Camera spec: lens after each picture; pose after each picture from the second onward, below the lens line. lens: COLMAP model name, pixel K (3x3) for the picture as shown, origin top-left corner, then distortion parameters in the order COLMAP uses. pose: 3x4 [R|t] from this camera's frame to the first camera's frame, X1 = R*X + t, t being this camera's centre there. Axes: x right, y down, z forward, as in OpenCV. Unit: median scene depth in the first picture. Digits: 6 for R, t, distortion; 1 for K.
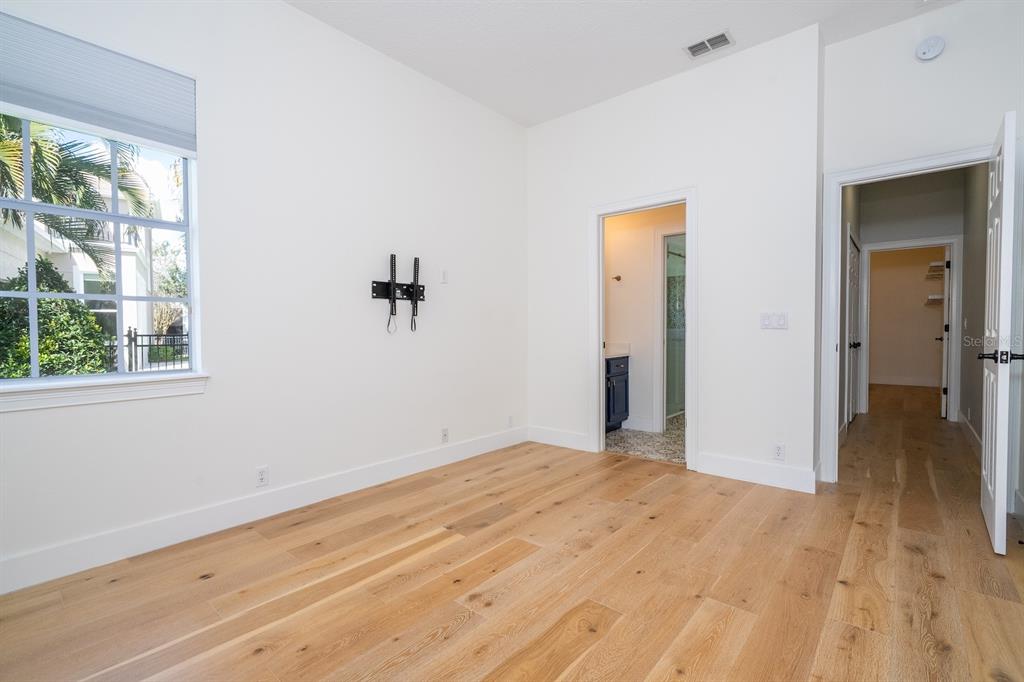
lens RADIAL K [[461.7, 0, 517.2], [0, 461.7, 341.5], [0, 0, 1]] dist [-0.005154, 0.003729]
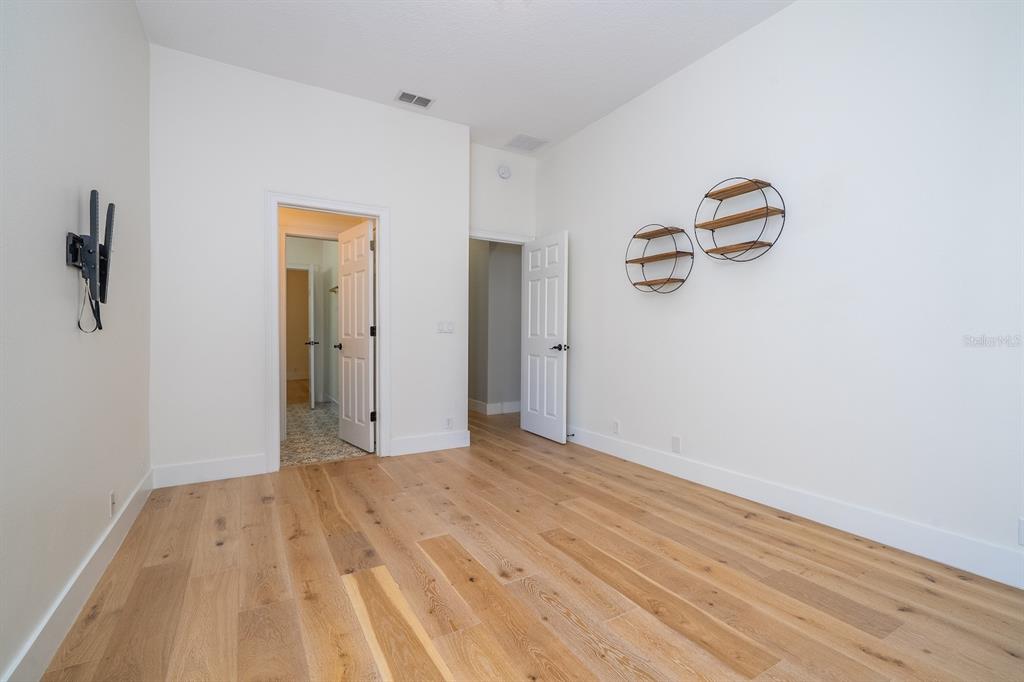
lens RADIAL K [[461.7, 0, 519.2], [0, 461.7, 340.5], [0, 0, 1]] dist [-0.005154, 0.003729]
pose [[0.320735, -0.004820, 0.947157, -0.814995], [0.016068, 0.999871, -0.000353, -0.000533], [-0.947033, 0.015332, 0.320771, 0.443689]]
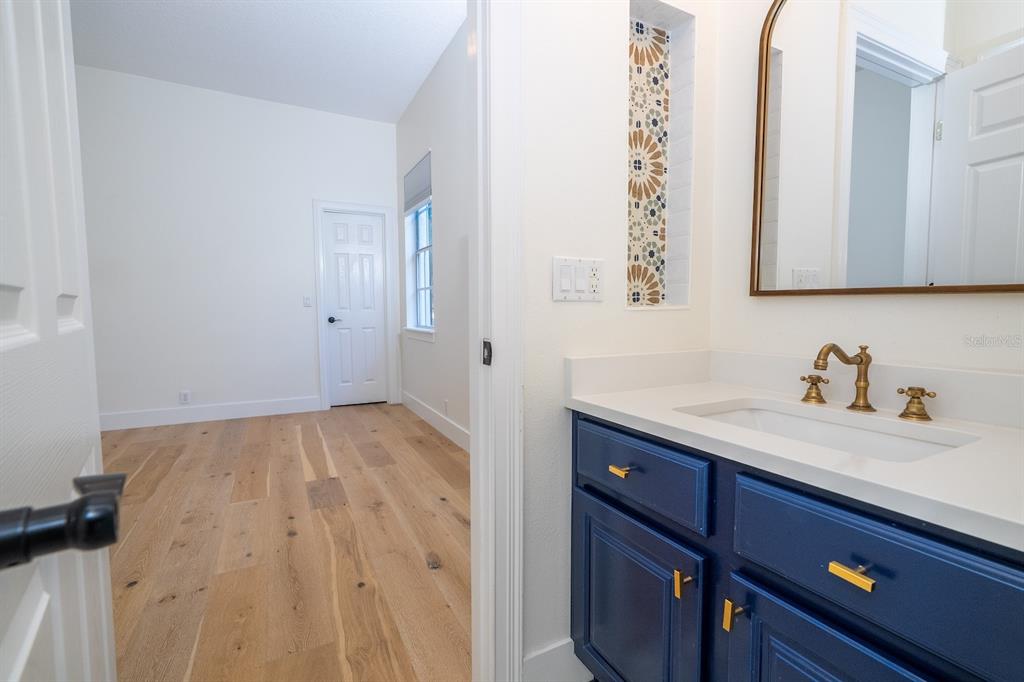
lens RADIAL K [[461.7, 0, 514.6], [0, 461.7, 340.7], [0, 0, 1]] dist [-0.005154, 0.003729]
pose [[-0.375872, 0.072364, -0.923842, 0.699988], [-0.014072, 0.996386, 0.083772, -0.033834], [0.926565, 0.044488, -0.373495, 1.807880]]
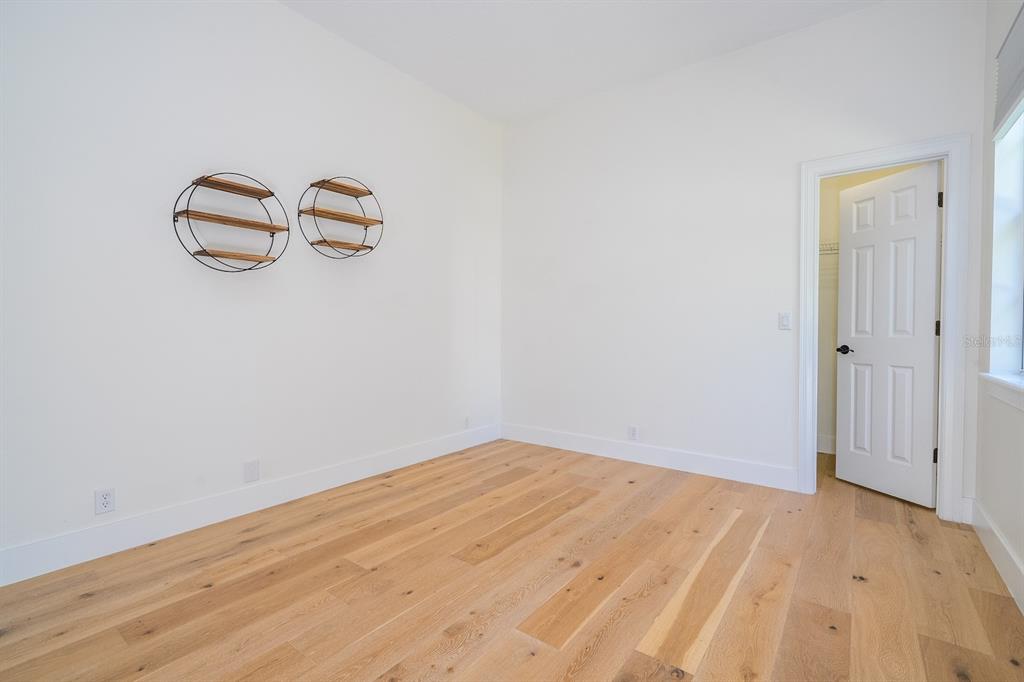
lens RADIAL K [[461.7, 0, 518.7], [0, 461.7, 339.0], [0, 0, 1]] dist [-0.005154, 0.003729]
pose [[-0.998075, 0.005261, -0.061789, 0.081913], [0.002667, 0.999115, 0.041986, -0.030477], [0.061956, 0.041741, -0.997206, 1.523609]]
